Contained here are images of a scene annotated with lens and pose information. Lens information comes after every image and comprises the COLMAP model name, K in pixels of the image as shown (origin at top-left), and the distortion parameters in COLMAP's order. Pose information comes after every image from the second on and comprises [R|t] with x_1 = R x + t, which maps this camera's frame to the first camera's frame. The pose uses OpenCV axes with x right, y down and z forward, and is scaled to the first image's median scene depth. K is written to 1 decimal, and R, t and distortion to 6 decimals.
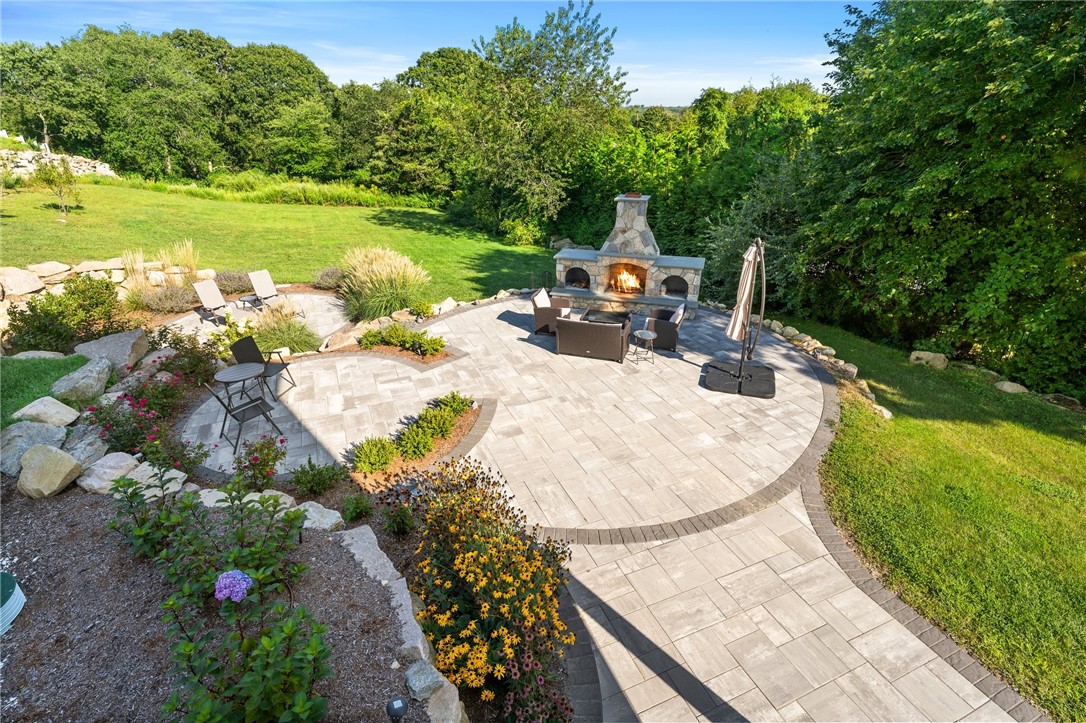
lens RADIAL K [[517.7, 0, 550.4], [0, 517.7, 367.3], [0, 0, 1]] dist [-0.004078, 0.000034]
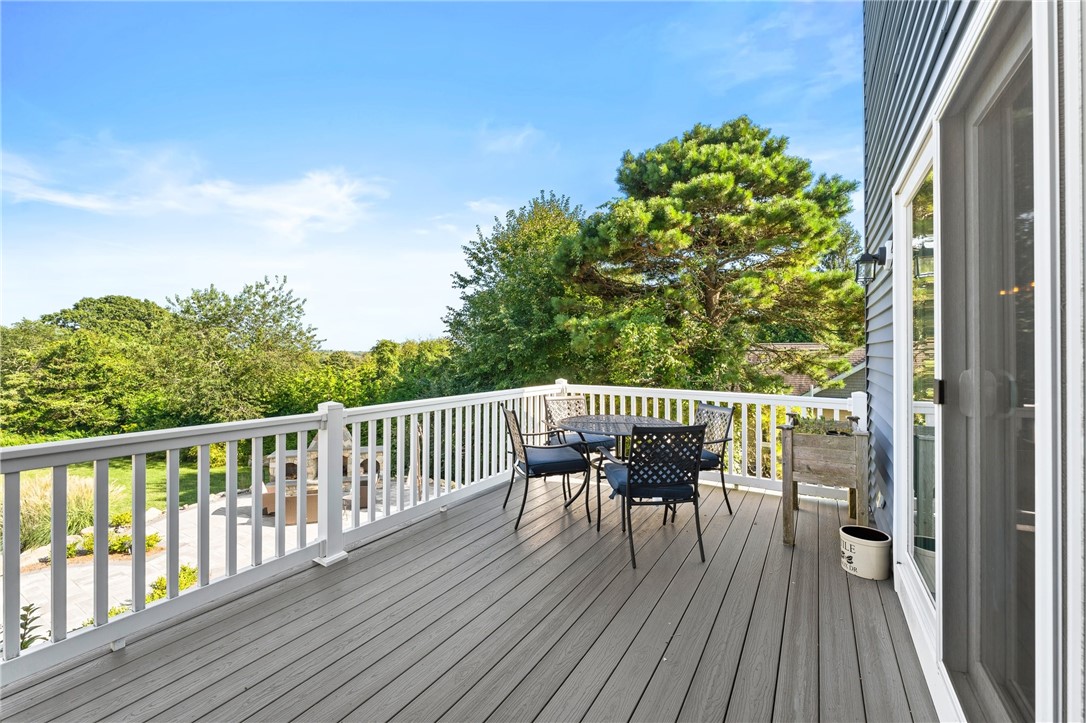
lens RADIAL K [[443.3, 0, 537.2], [0, 443.3, 367.6], [0, 0, 1]] dist [0.000647, 0.000041]
pose [[0.826006, -0.001571, 0.563659, -0.014520], [0.237348, 0.907988, -0.345288, 0.028954], [-0.511253, 0.418993, 0.750377, -0.058211]]
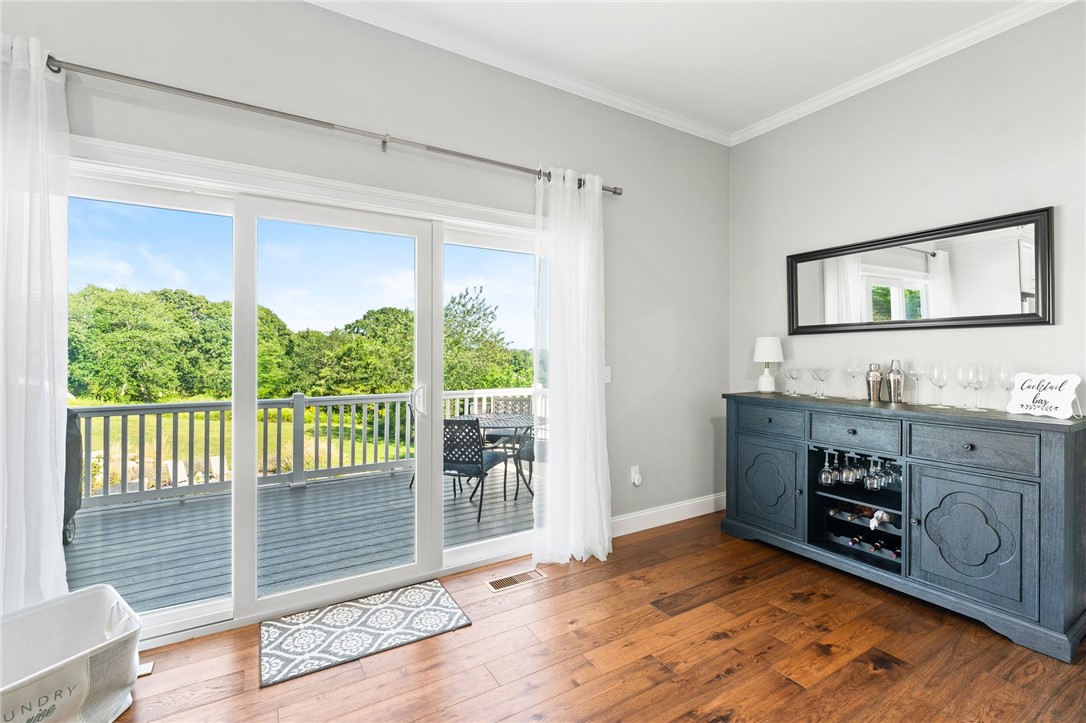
lens RADIAL K [[471.9, 0, 540.2], [0, 471.9, 358.9], [0, 0, 1]] dist [0.001344, 0.001439]
pose [[0.990561, 0.013382, 0.136417, 0.033194], [0.046850, 0.902232, -0.428699, 0.046408], [-0.128816, 0.431043, 0.893089, -0.100355]]
